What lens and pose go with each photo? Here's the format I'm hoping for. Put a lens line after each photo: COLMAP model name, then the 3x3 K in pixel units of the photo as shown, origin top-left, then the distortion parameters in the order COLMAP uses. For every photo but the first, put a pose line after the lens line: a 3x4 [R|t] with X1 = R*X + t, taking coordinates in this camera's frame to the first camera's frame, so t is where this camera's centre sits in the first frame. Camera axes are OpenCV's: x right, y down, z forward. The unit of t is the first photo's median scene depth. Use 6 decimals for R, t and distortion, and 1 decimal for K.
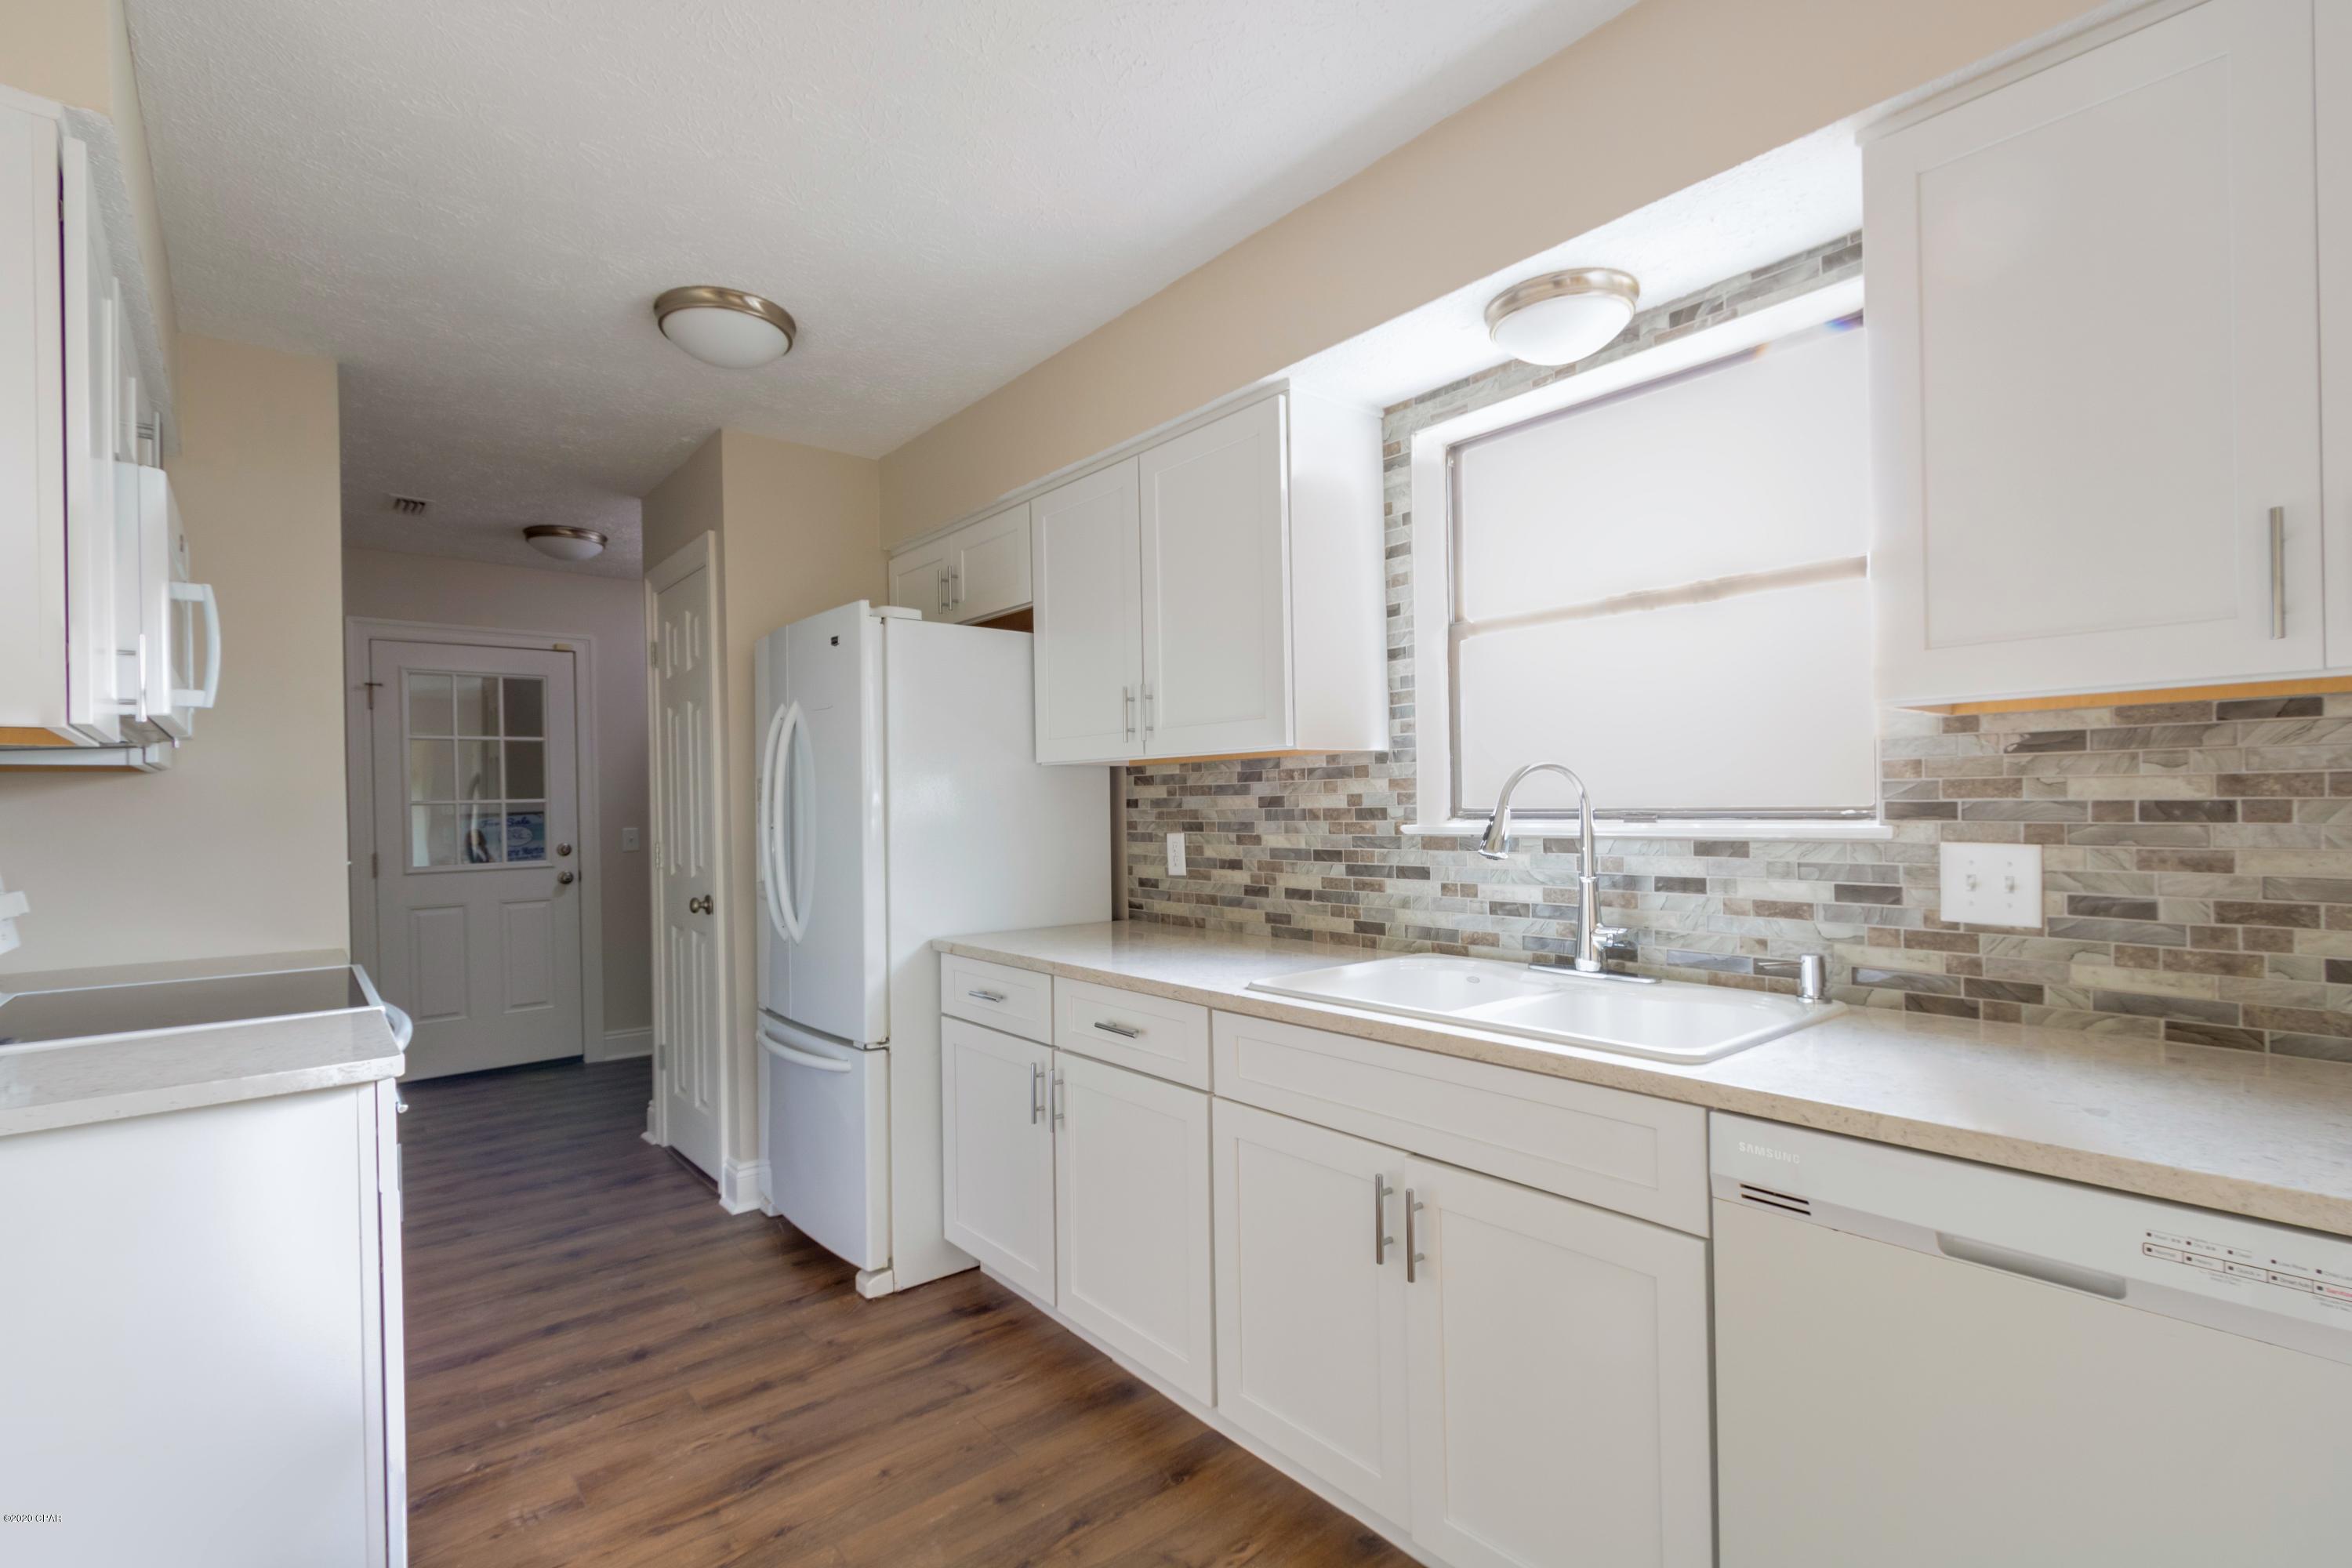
lens RADIAL K [[1076.8, 0, 1183.9], [0, 1076.8, 805.1], [0, 0, 1]] dist [0.003437, -0.000146]
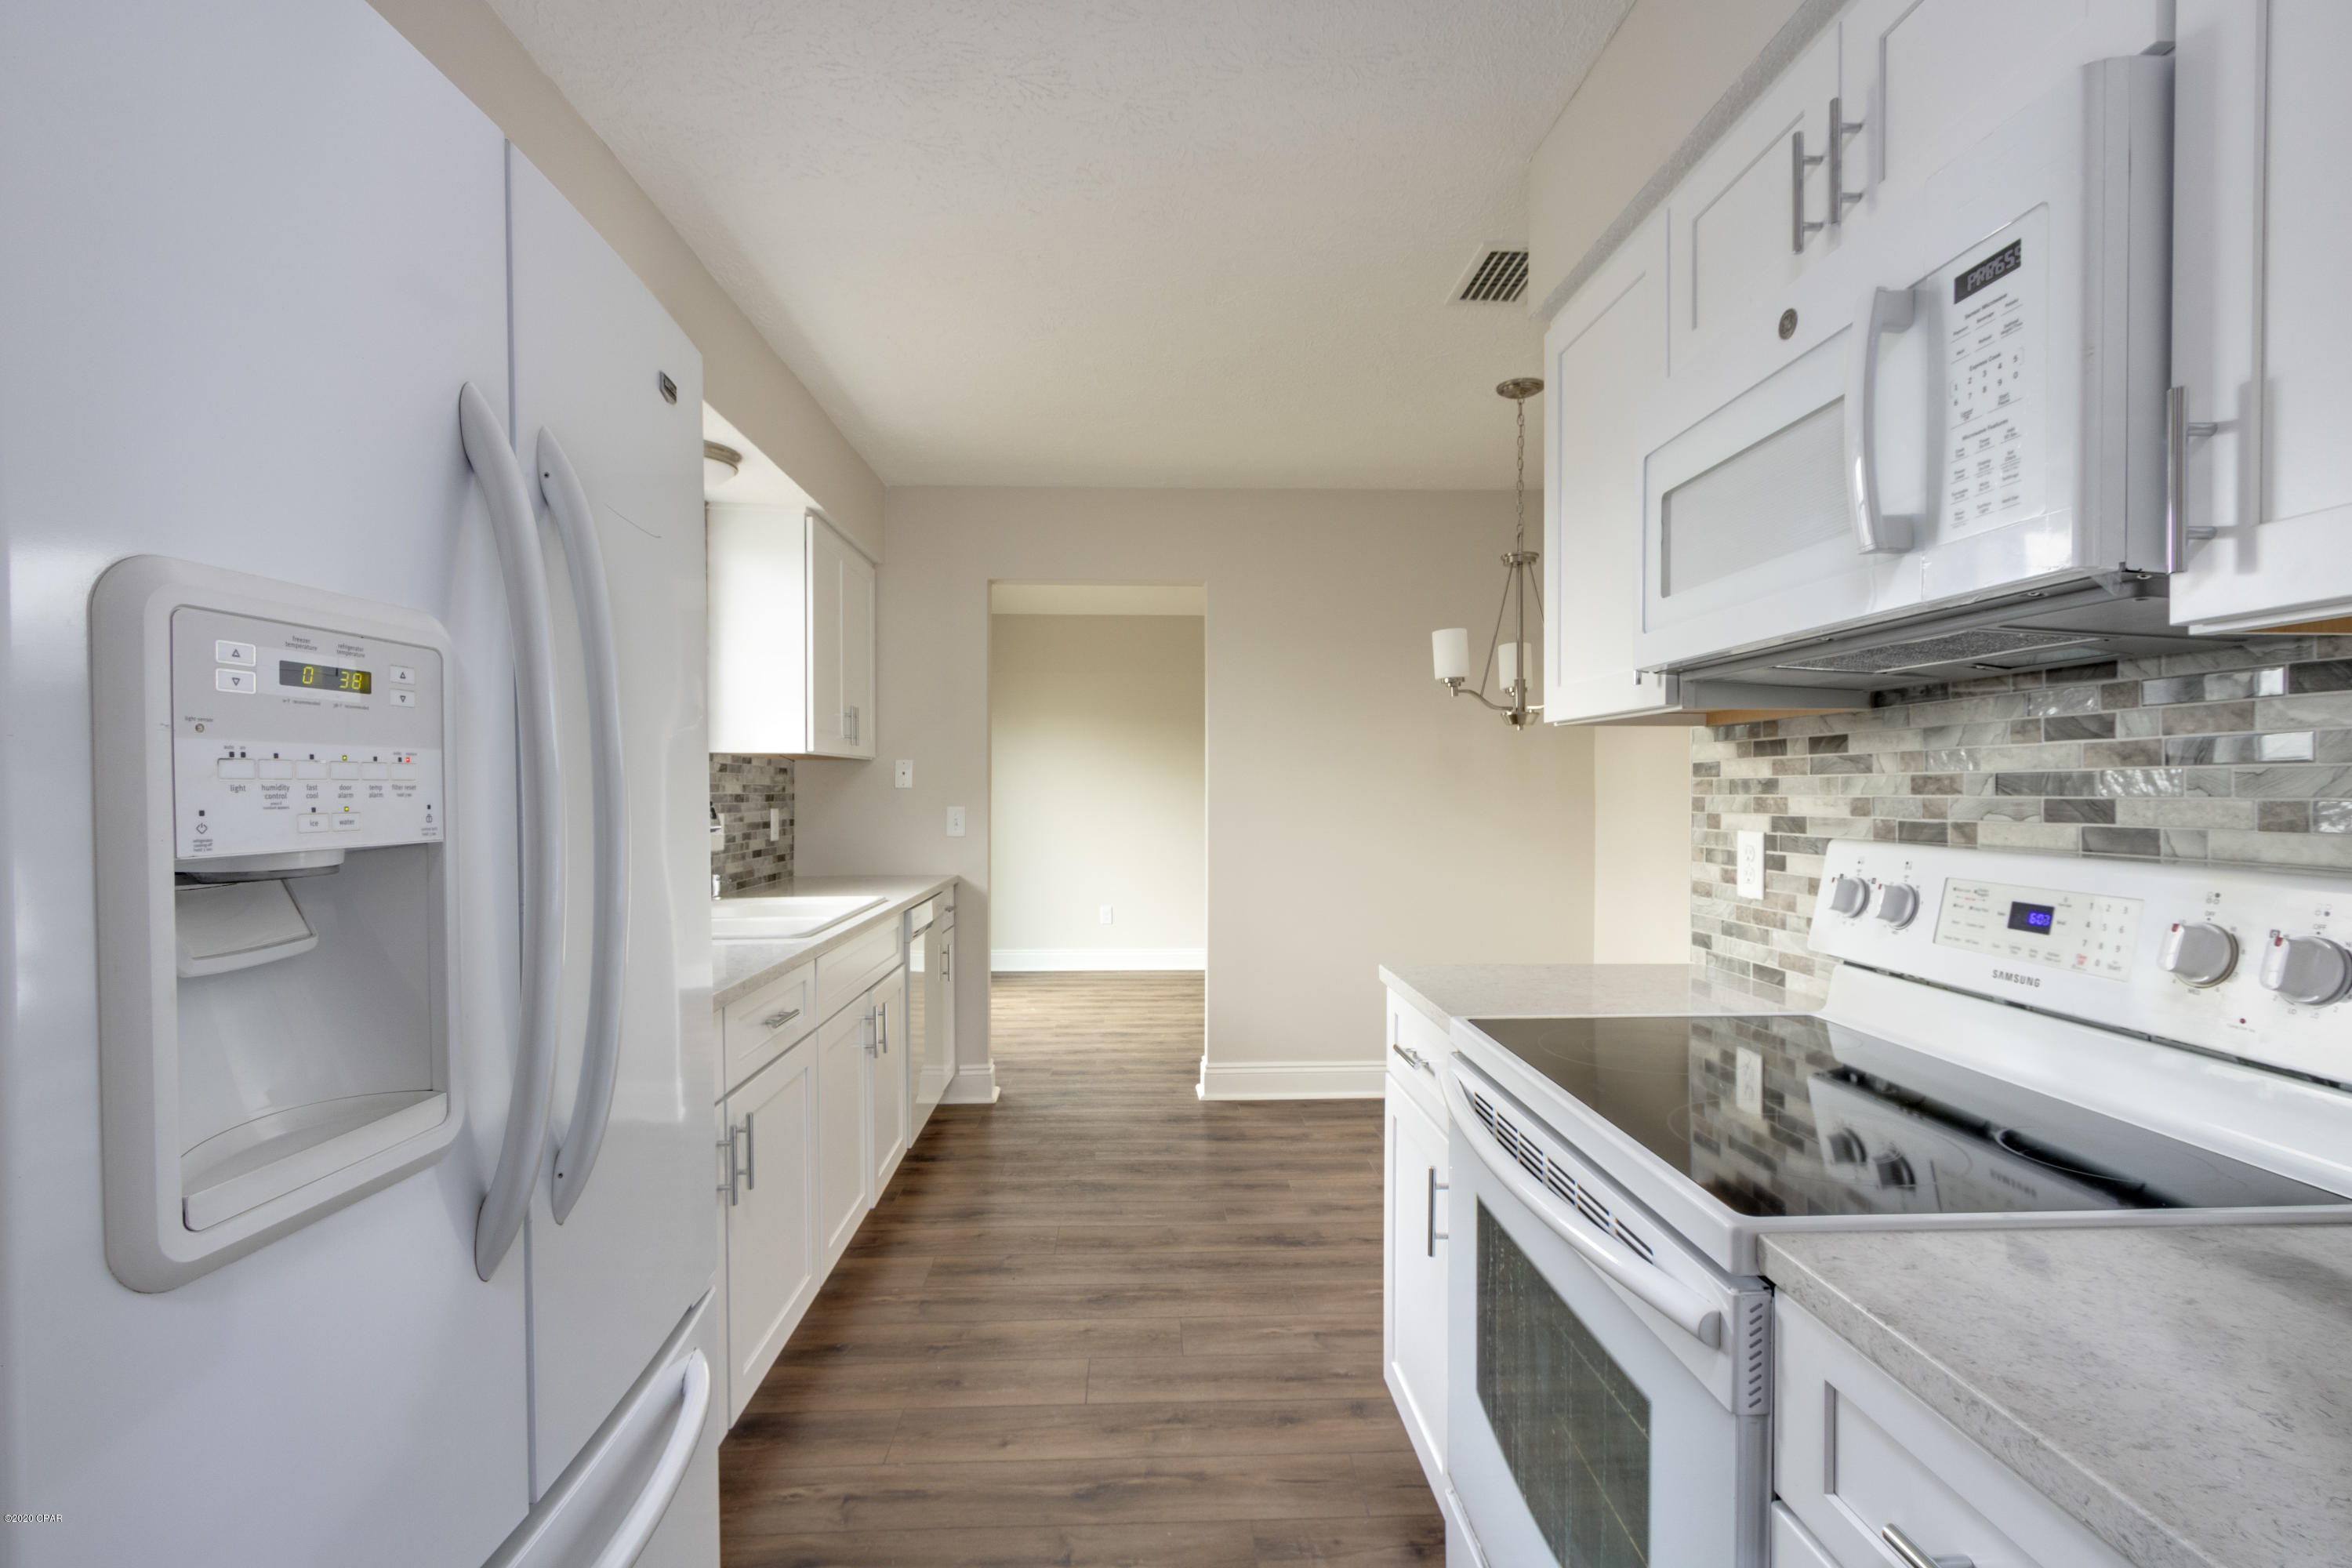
lens RADIAL K [[1076.8, 0, 1183.9], [0, 1076.8, 805.1], [0, 0, 1]] dist [0.003437, -0.000146]
pose [[-0.791284, 0.009235, 0.611379, -0.841556], [0.016639, 0.999841, 0.006433, 0.011745], [-0.611222, 0.015264, -0.791312, 1.372405]]
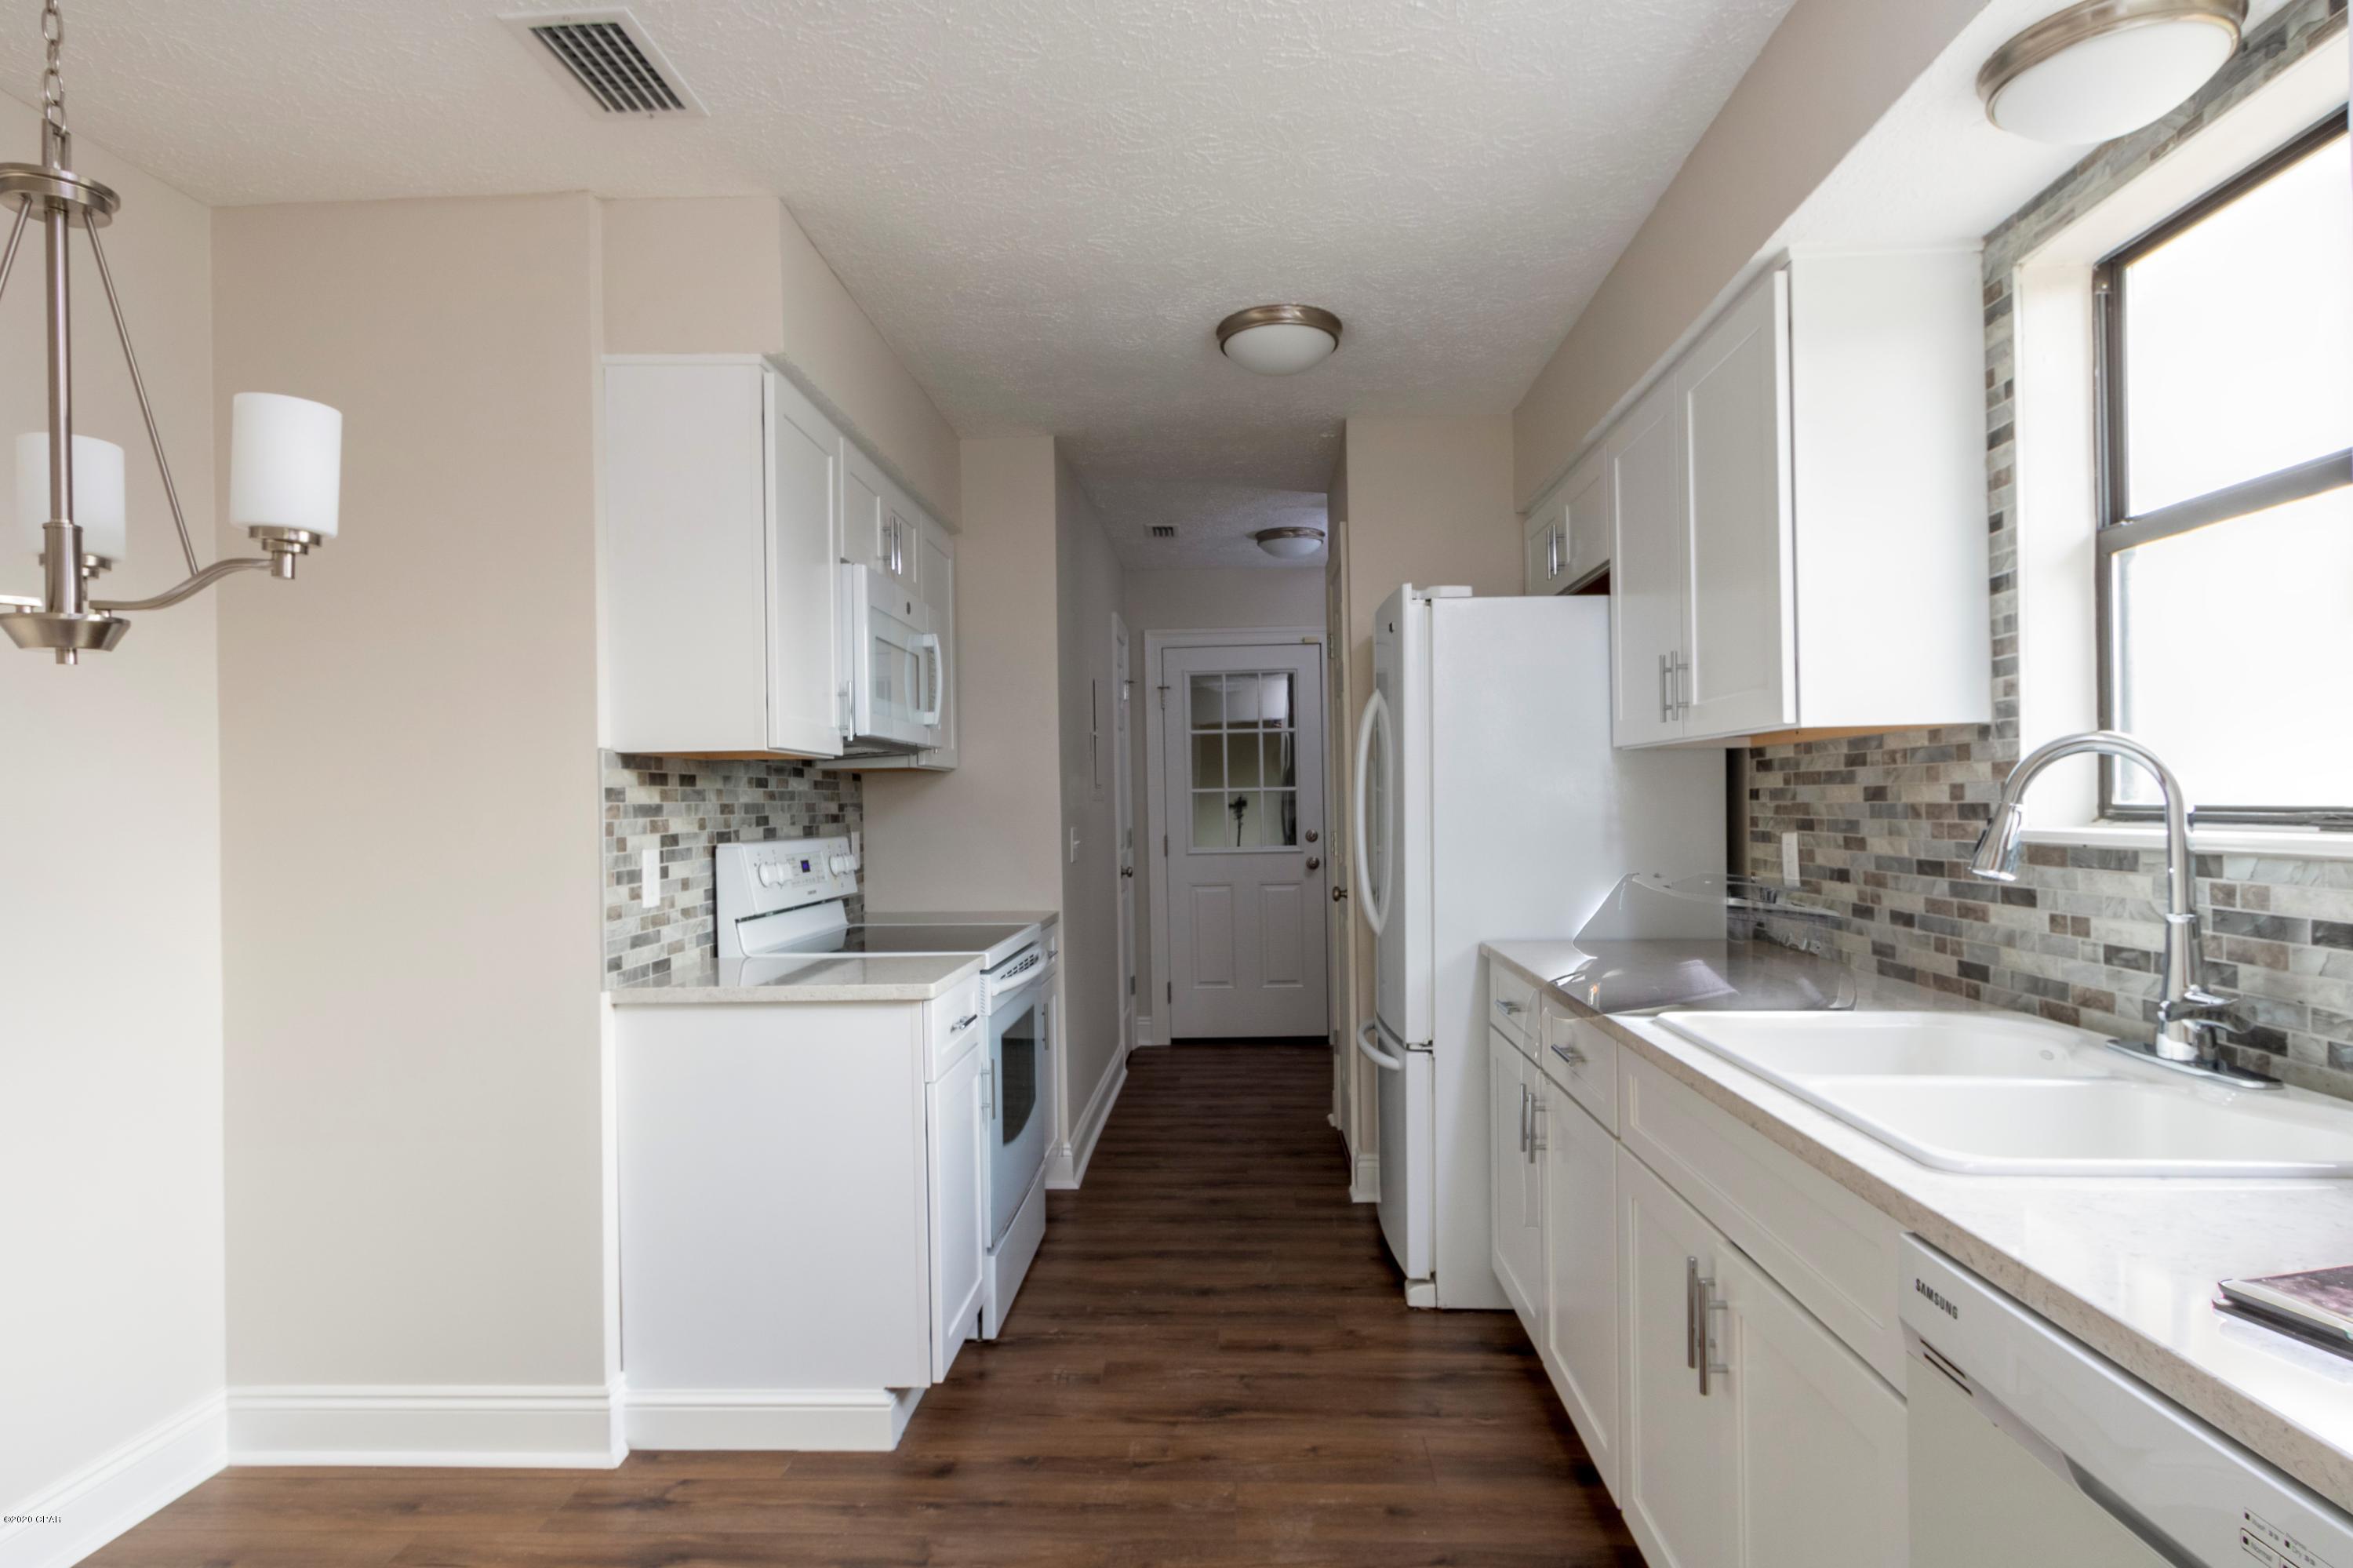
lens RADIAL K [[1287.3, 0, 1177.1], [0, 1287.3, 807.9], [0, 0, 1]] dist [0.001680, 0.000203]
pose [[0.729882, 0.008669, -0.683518, 0.373261], [0.001560, 0.999896, 0.014348, -0.007233], [0.683572, -0.011538, 0.729792, 0.019123]]
